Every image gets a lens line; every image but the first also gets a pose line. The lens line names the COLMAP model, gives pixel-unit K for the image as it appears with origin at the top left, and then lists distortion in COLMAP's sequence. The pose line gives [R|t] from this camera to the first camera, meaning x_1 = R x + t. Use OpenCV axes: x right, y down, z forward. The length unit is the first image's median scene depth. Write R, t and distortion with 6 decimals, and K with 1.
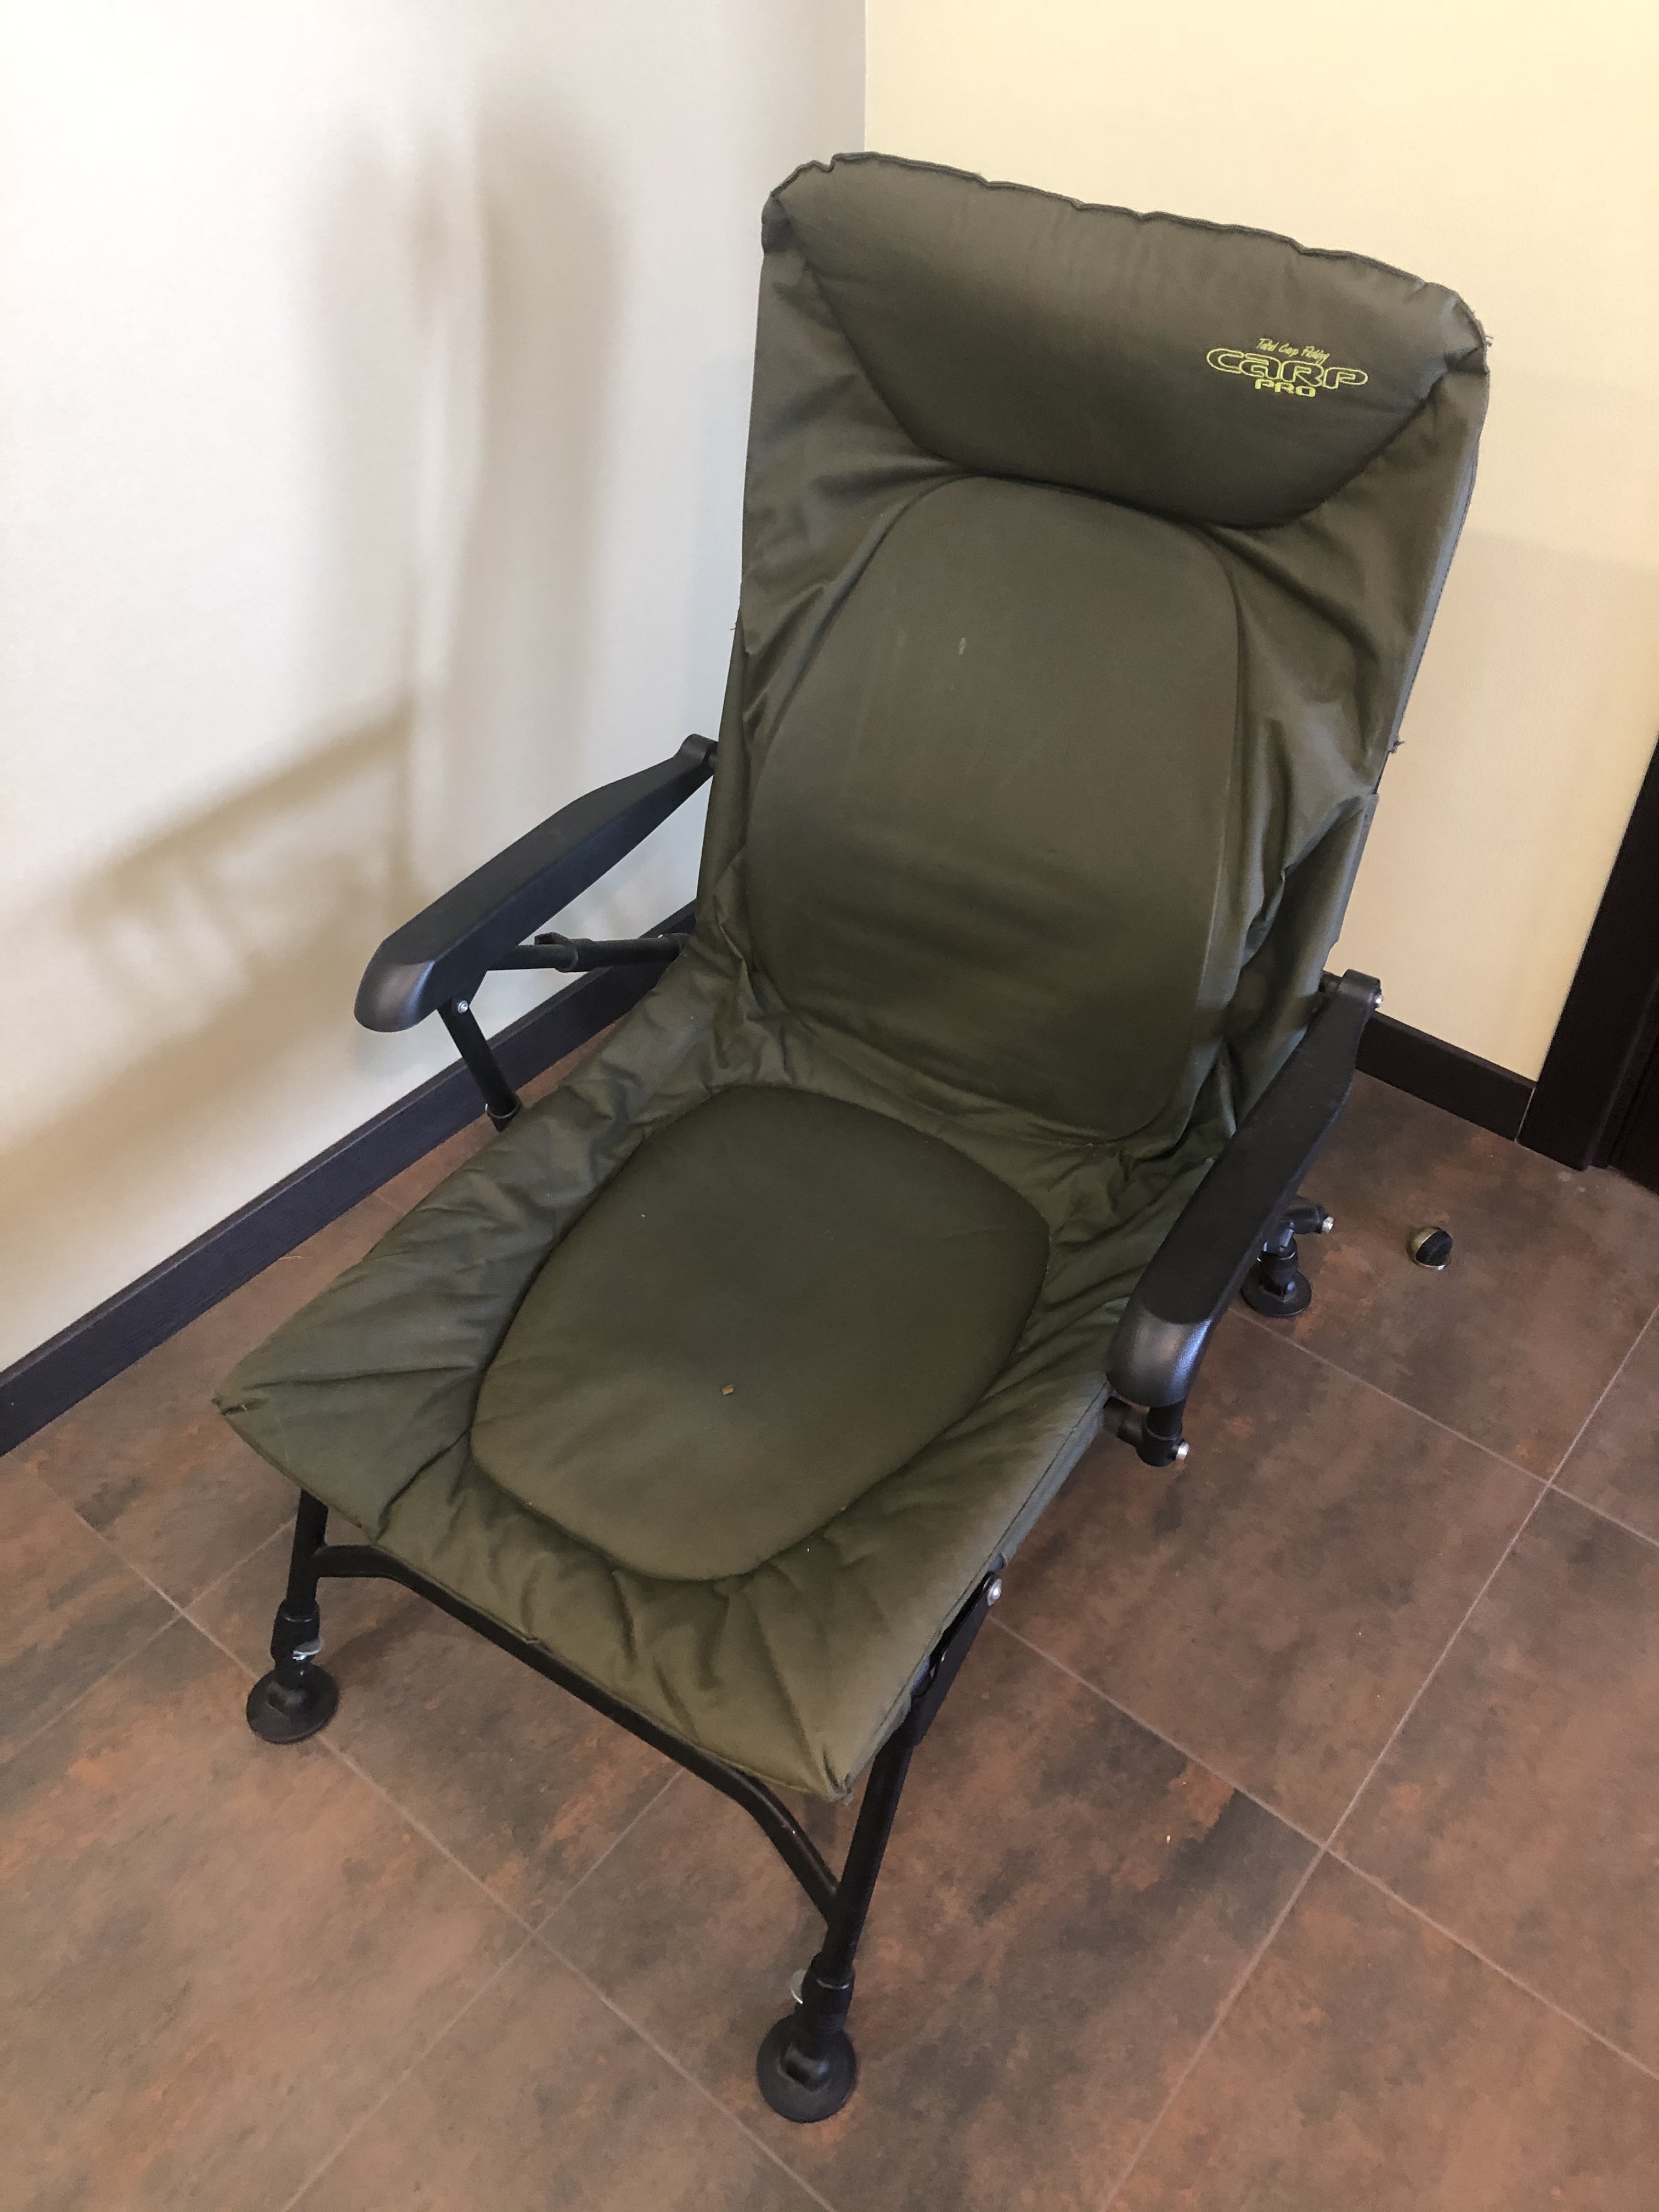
lens RADIAL K [[1809.8, 0, 845.3], [0, 1809.8, 1109.6], [0, 0, 1]] dist [0.000978, 0.016357]
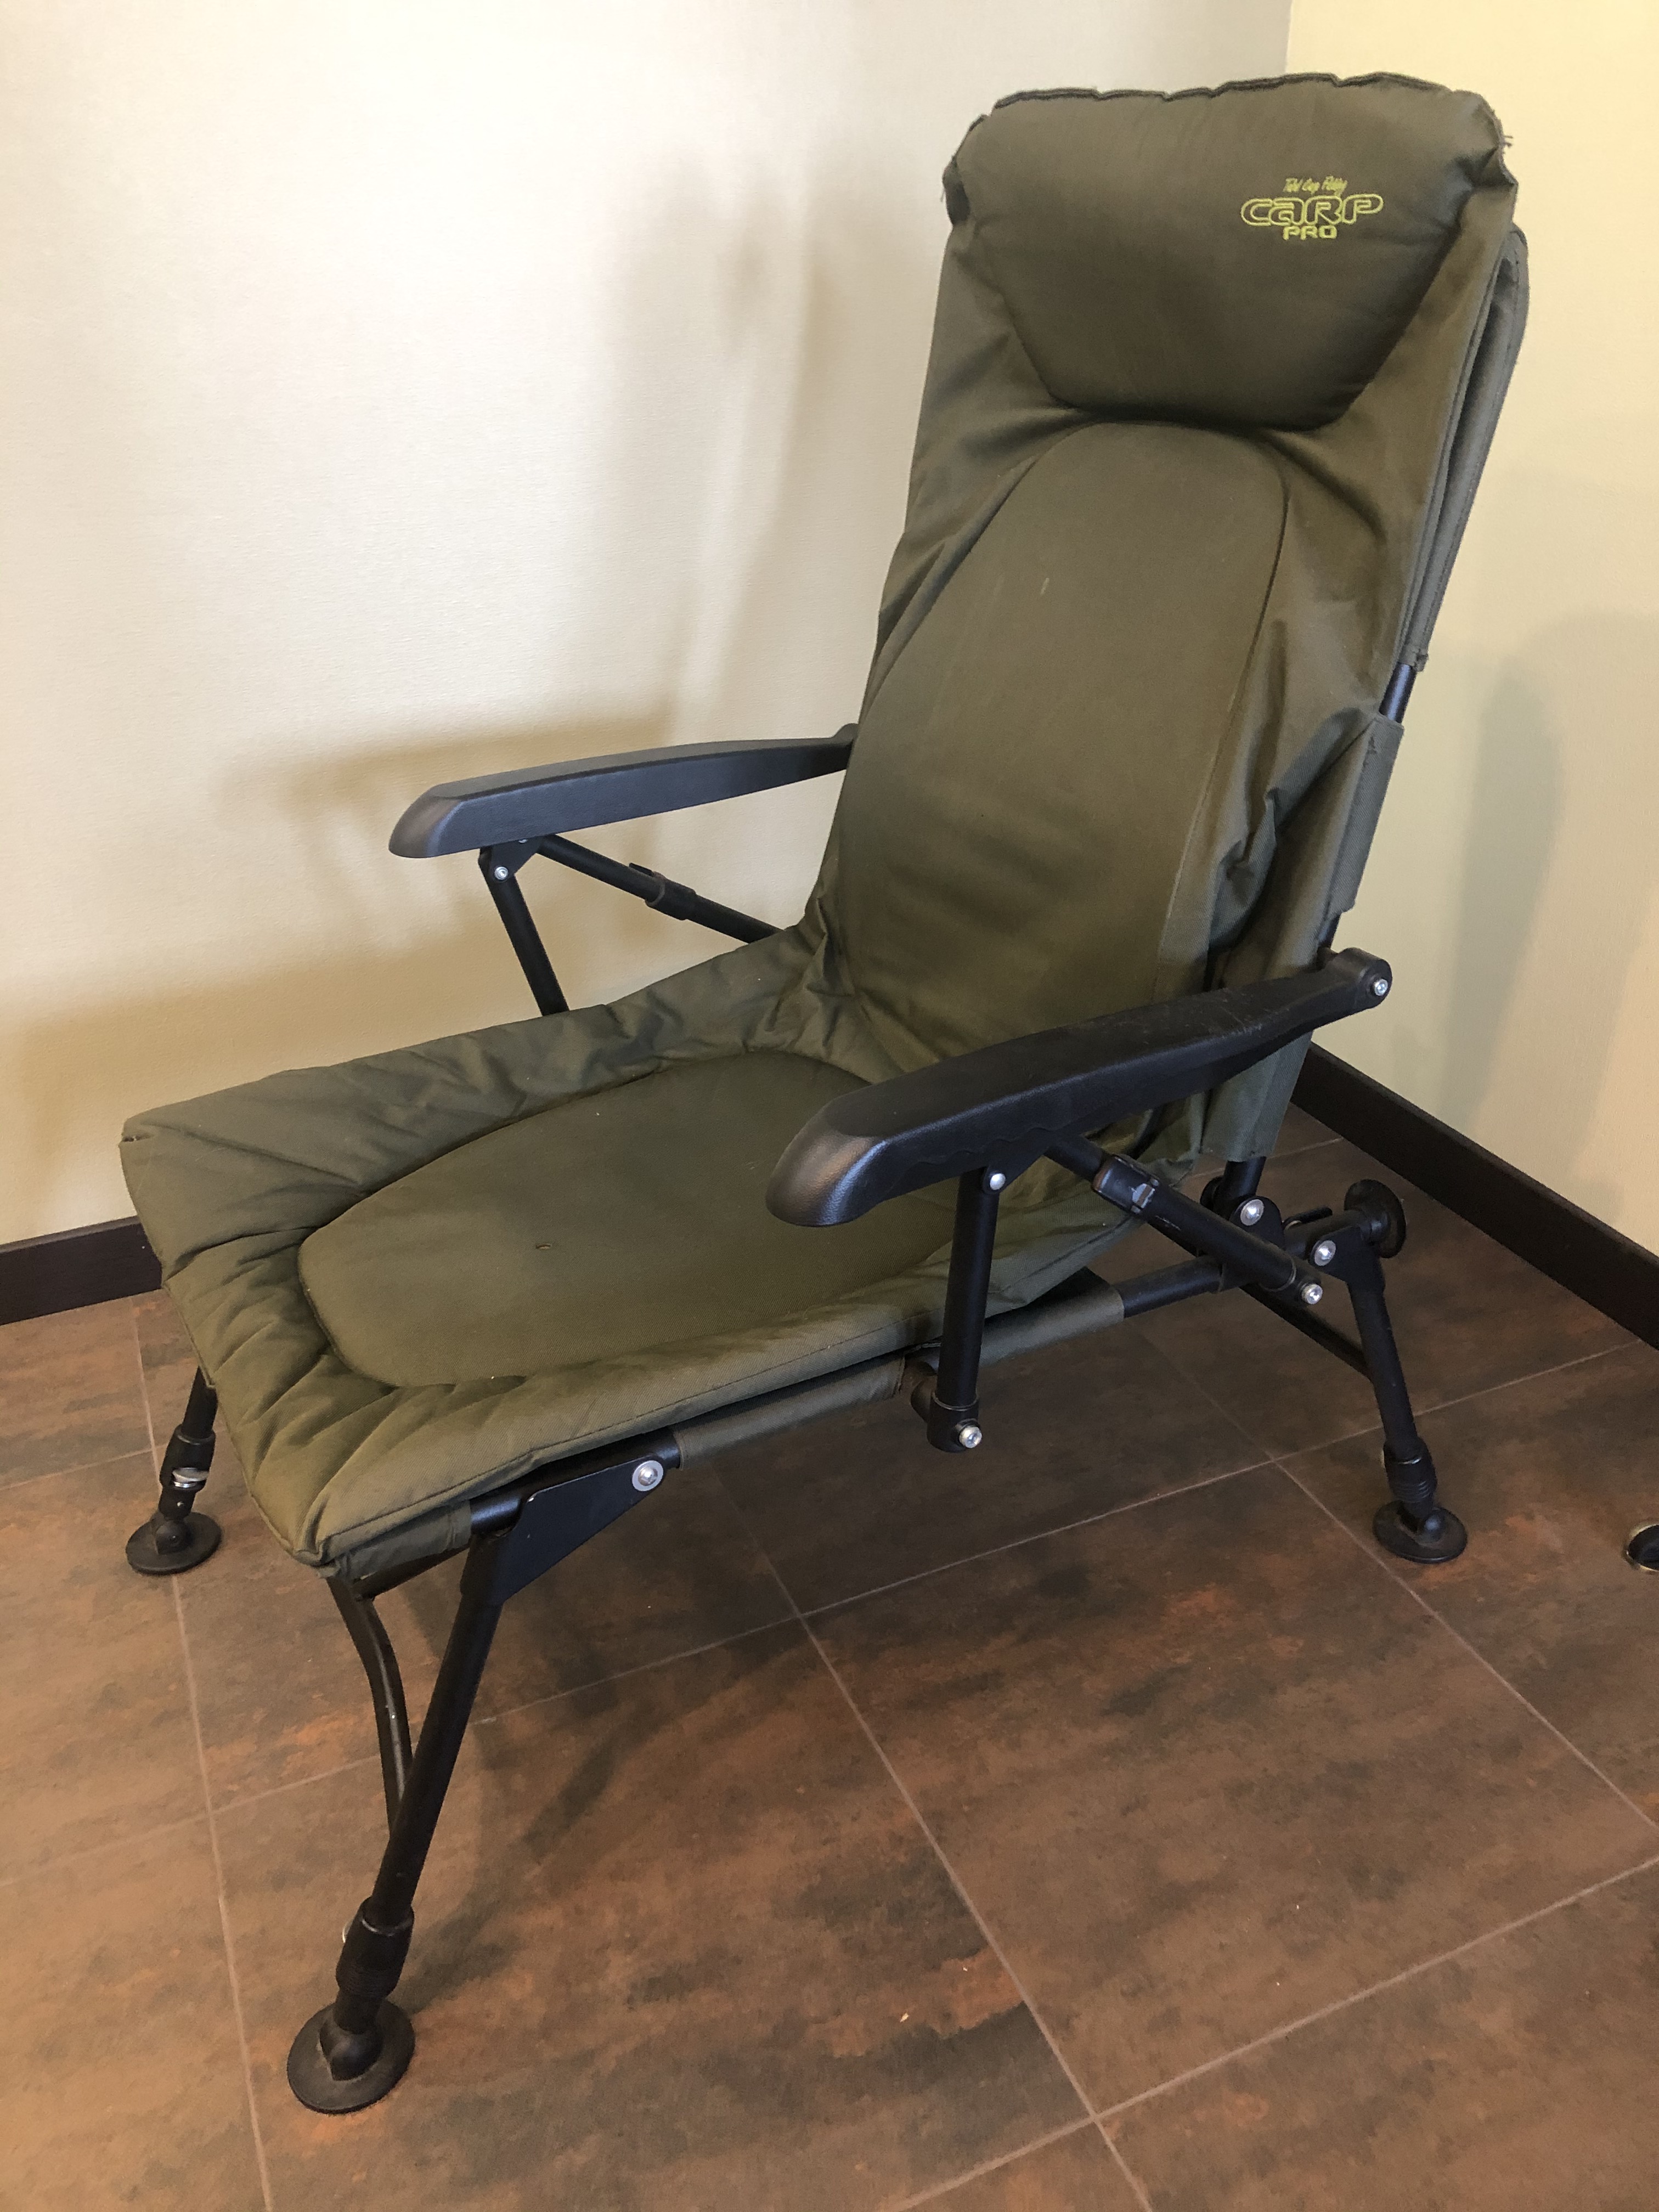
lens RADIAL K [[1809.8, 0, 845.3], [0, 1809.8, 1109.6], [0, 0, 1]] dist [0.000978, 0.016357]
pose [[0.884941, 0.191447, -0.424532, 0.416022], [-0.299482, 0.932047, -0.203957, 0.216048], [0.356637, 0.307630, 0.882142, 0.210362]]
